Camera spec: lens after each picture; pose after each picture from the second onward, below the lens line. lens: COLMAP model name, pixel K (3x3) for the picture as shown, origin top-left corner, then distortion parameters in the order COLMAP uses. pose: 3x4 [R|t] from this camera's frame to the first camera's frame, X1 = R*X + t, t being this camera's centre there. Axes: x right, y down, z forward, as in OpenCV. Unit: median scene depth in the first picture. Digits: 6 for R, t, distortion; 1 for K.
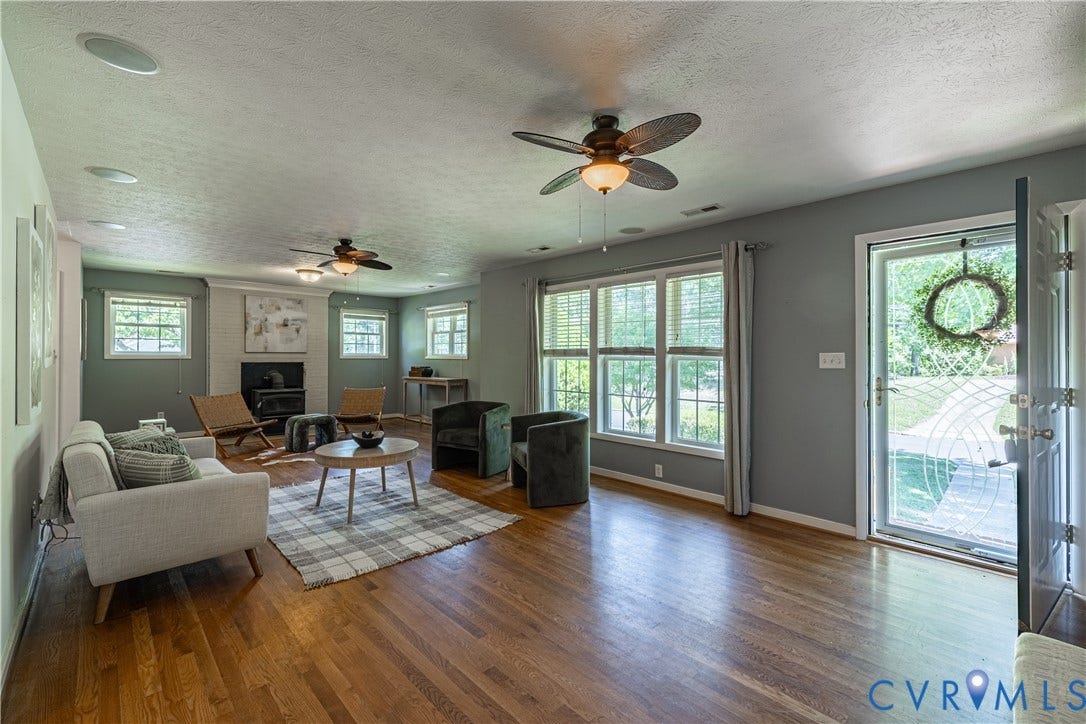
lens RADIAL K [[454.2, 0, 543.2], [0, 454.2, 355.7], [0, 0, 1]] dist [0.003355, 0.000090]
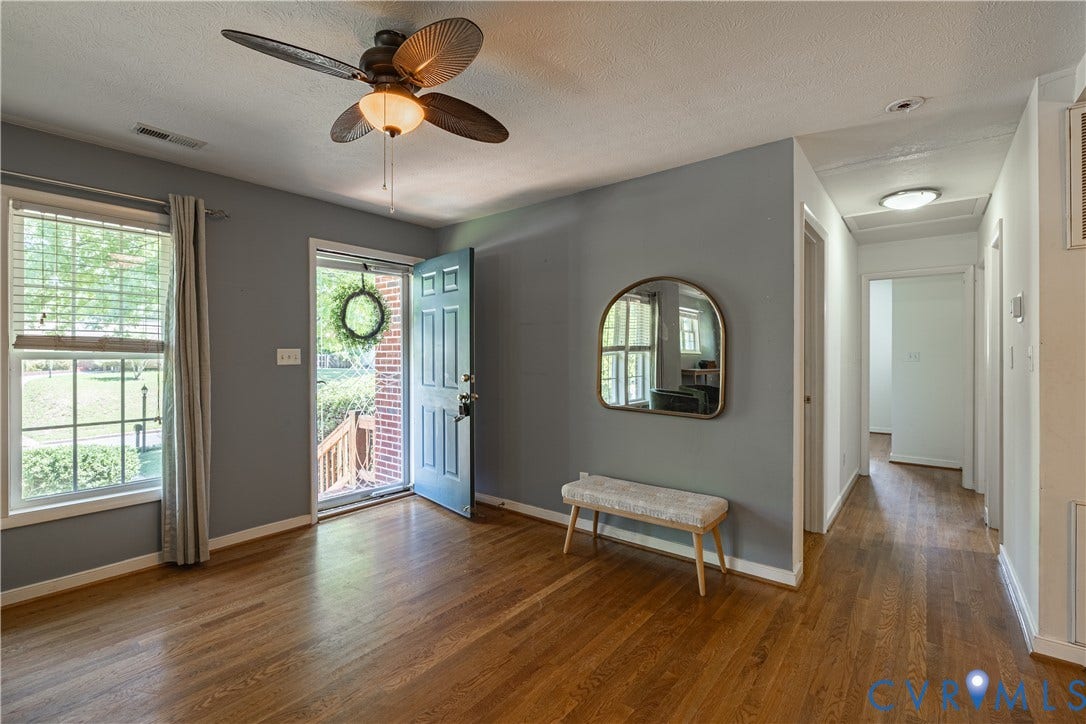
lens RADIAL K [[482.6, 0, 541.2], [0, 482.6, 356.1], [0, 0, 1]] dist [-0.000591, 0.000161]
pose [[-0.121126, -0.006514, 0.992616, -0.045857], [-0.001291, 0.999979, 0.006405, 0.000207], [-0.992636, -0.000506, -0.121132, 0.056637]]
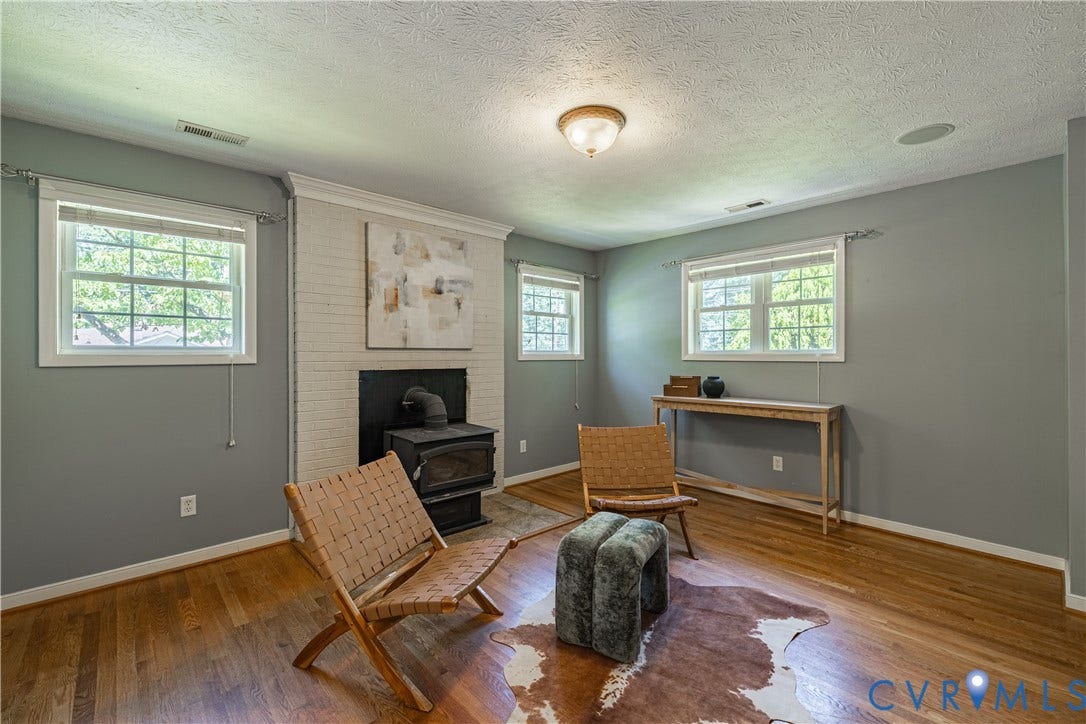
lens RADIAL K [[454.2, 0, 543.2], [0, 454.2, 355.7], [0, 0, 1]] dist [0.003355, 0.000090]
pose [[0.999542, -0.003426, -0.030065, -0.501293], [0.003569, 0.999982, 0.004723, -0.001455], [0.030048, -0.004828, 0.999537, 0.592069]]
